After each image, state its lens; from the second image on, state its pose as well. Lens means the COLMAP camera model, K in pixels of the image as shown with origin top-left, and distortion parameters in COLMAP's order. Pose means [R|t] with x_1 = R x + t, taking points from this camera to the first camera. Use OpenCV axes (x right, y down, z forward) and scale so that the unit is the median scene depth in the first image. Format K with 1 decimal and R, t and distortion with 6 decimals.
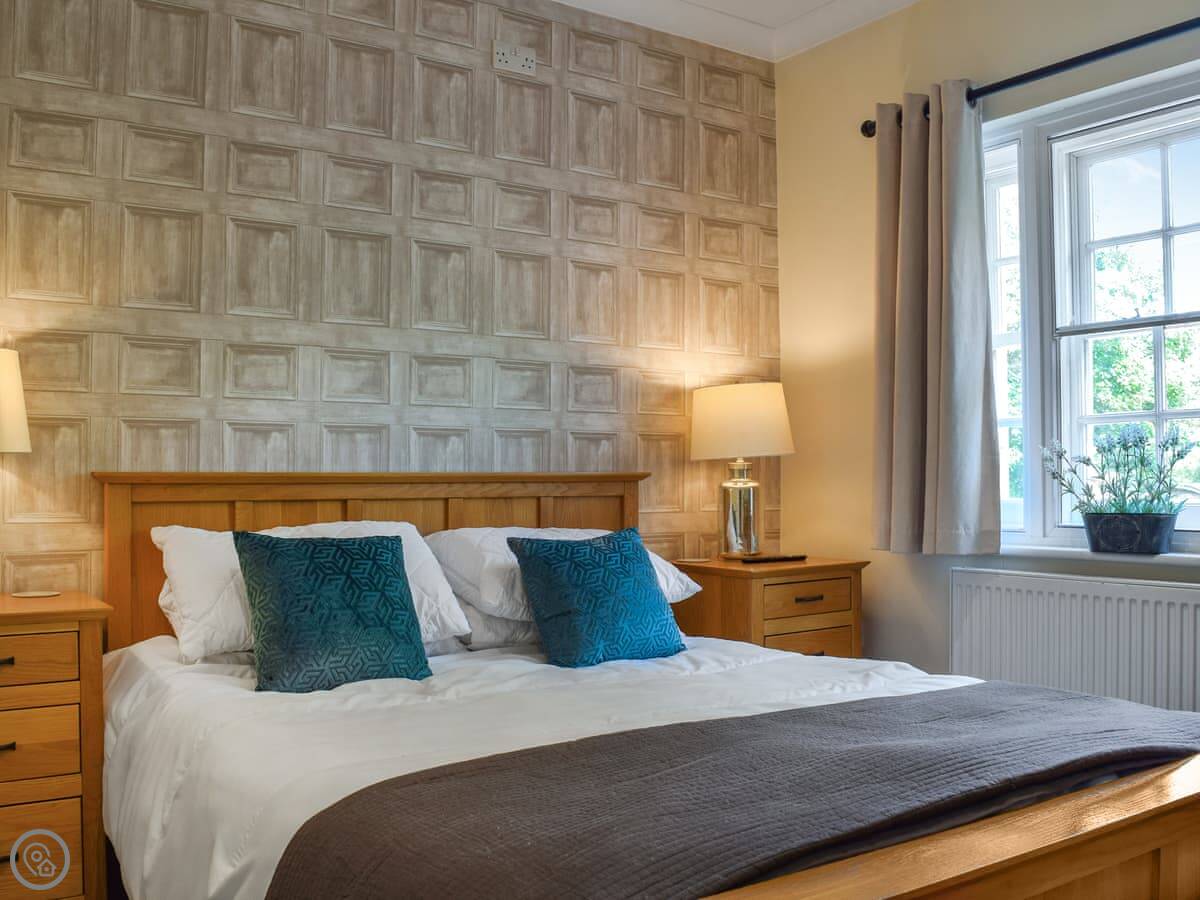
lens RADIAL K [[1081.0, 0, 600.0], [0, 1081.0, 450.0], [0, 0, 1]] dist [-0.097972, 0.004972]
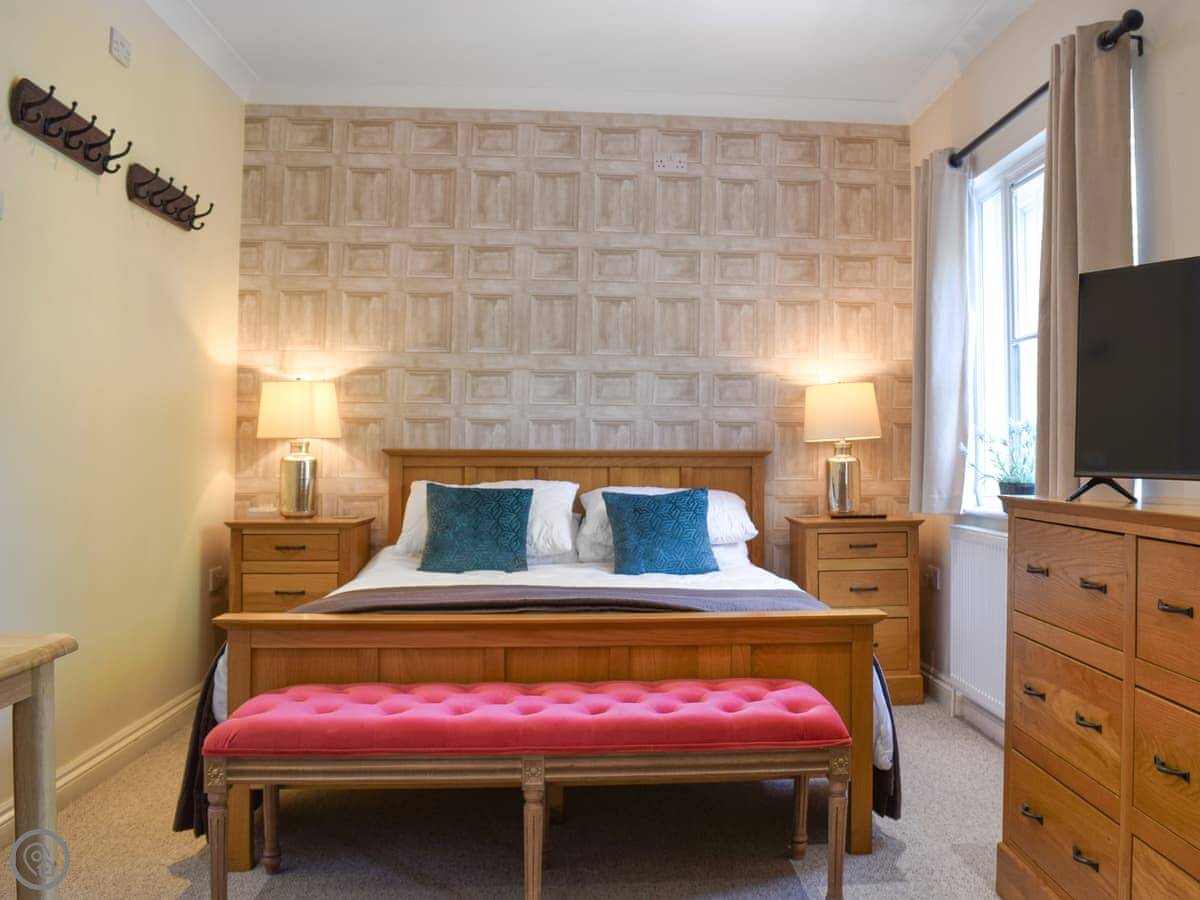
lens RADIAL K [[651.9, 0, 779.6], [0, 651.9, 431.5], [0, 0, 1]] dist [-0.030890, 0.000297]
pose [[0.874819, -0.012198, -0.484297, 0.475492], [0.006799, 0.999894, -0.012903, 0.008495], [0.484403, 0.007996, 0.874809, 0.313532]]
